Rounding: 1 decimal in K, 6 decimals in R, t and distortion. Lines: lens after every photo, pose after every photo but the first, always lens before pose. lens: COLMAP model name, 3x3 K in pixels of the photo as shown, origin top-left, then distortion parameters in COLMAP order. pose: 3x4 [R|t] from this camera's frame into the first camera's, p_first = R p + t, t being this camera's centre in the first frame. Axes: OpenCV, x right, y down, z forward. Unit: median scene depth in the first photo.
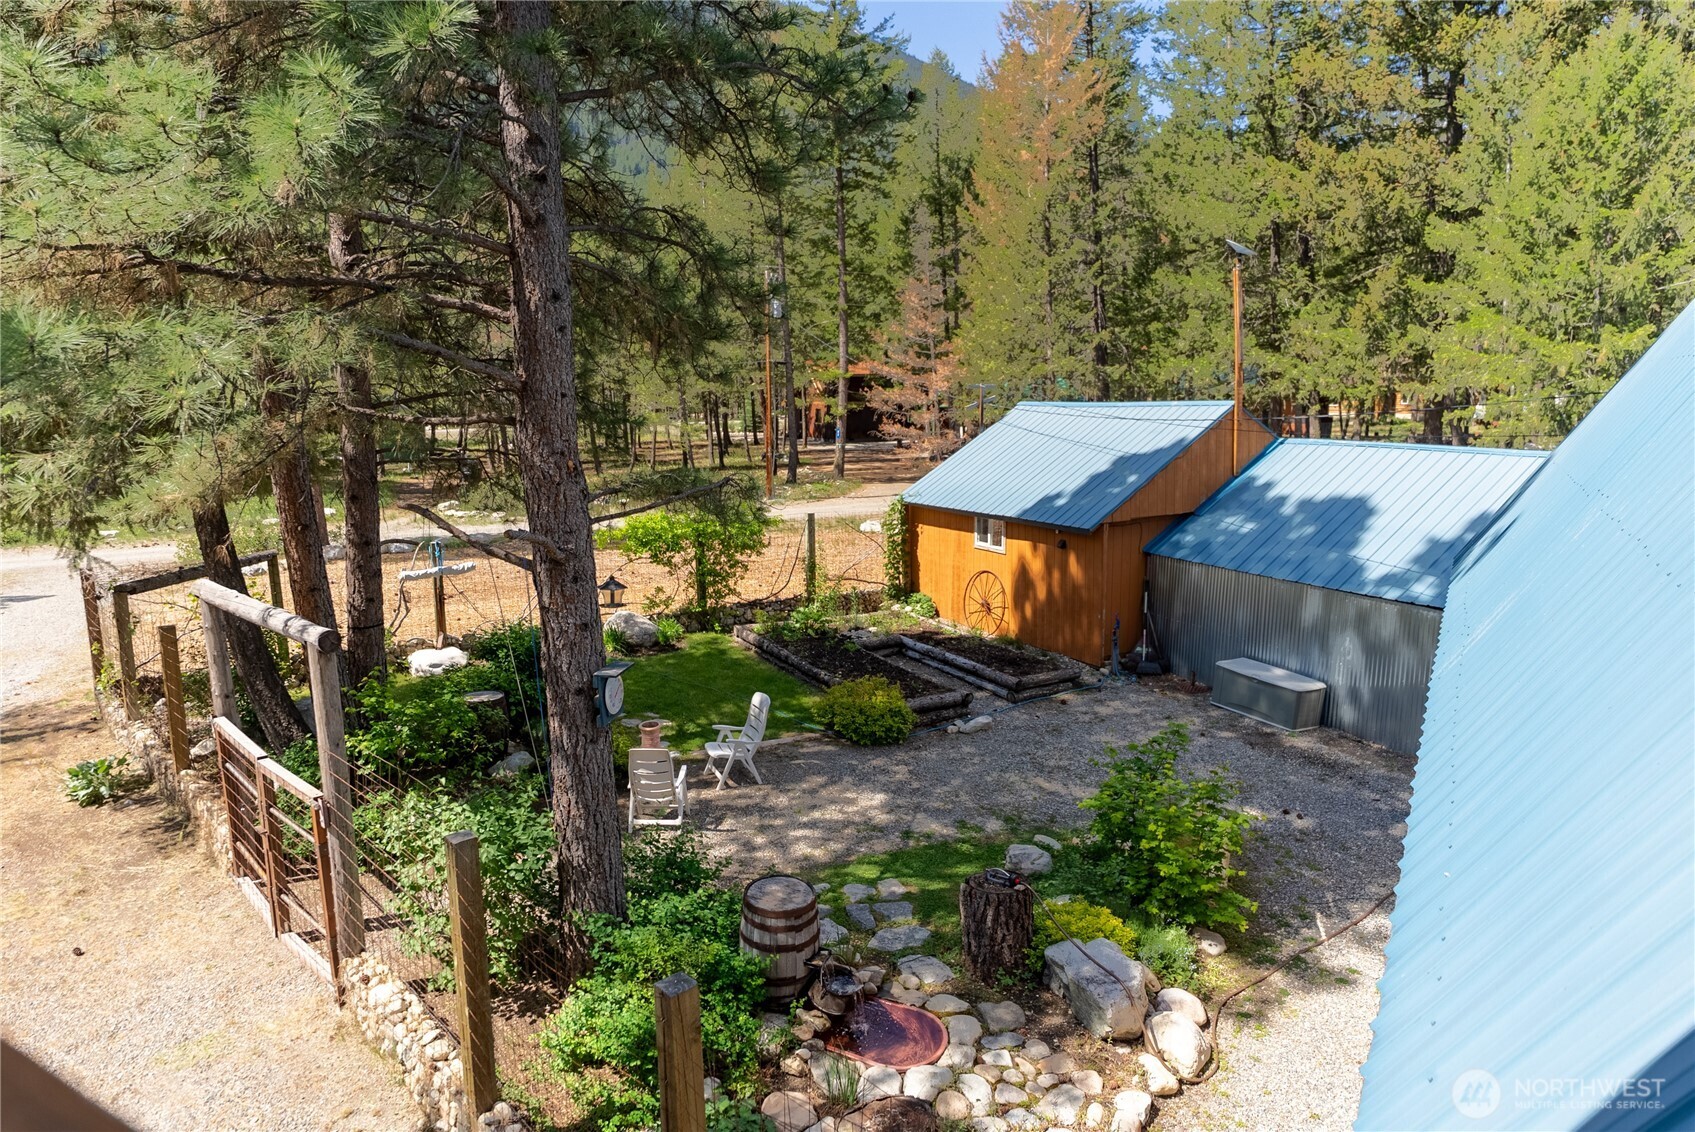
lens RADIAL K [[1029.7, 0, 850.4], [0, 1029.7, 568.2], [0, 0, 1]] dist [-0.000888, 0.000568]
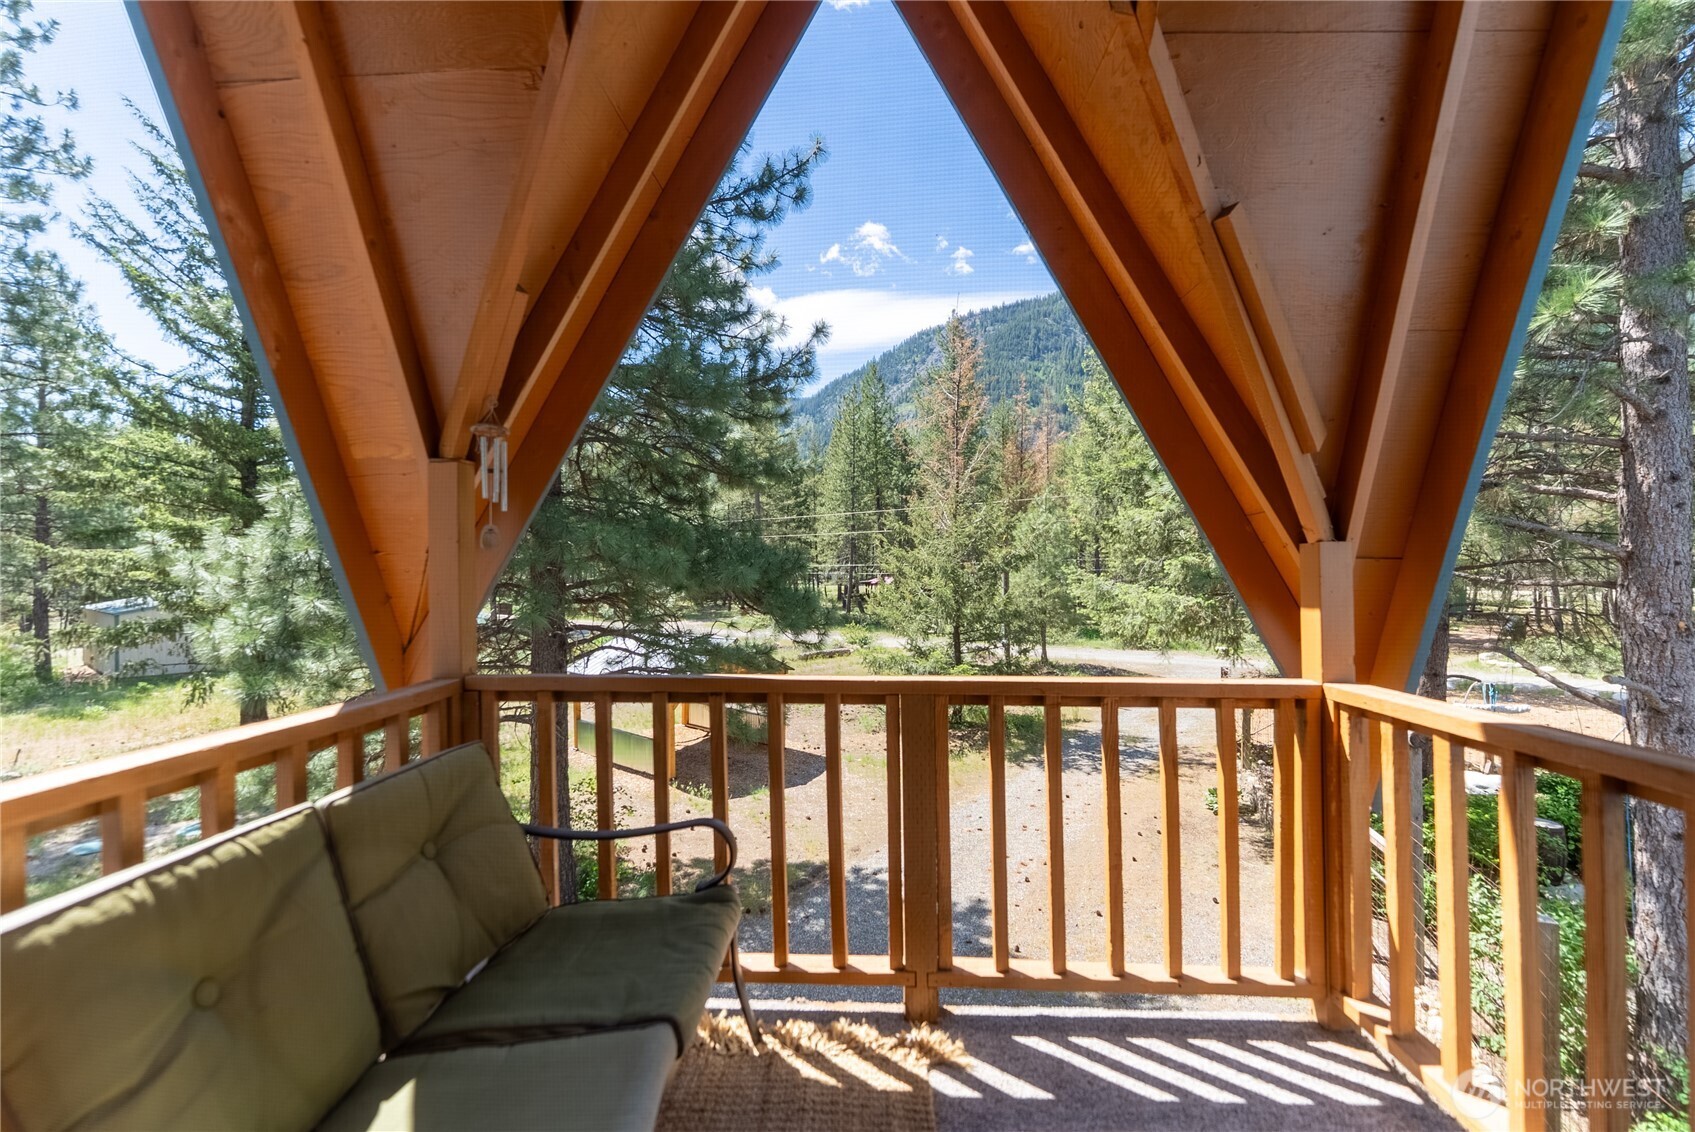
lens RADIAL K [[759.0, 0, 844.5], [0, 759.0, 566.1], [0, 0, 1]] dist [0.001761, -0.000127]
pose [[0.483263, 0.009461, -0.875424, 0.007952], [-0.146774, 0.986664, -0.070361, 0.026223], [0.863084, 0.162492, 0.478207, -0.176254]]
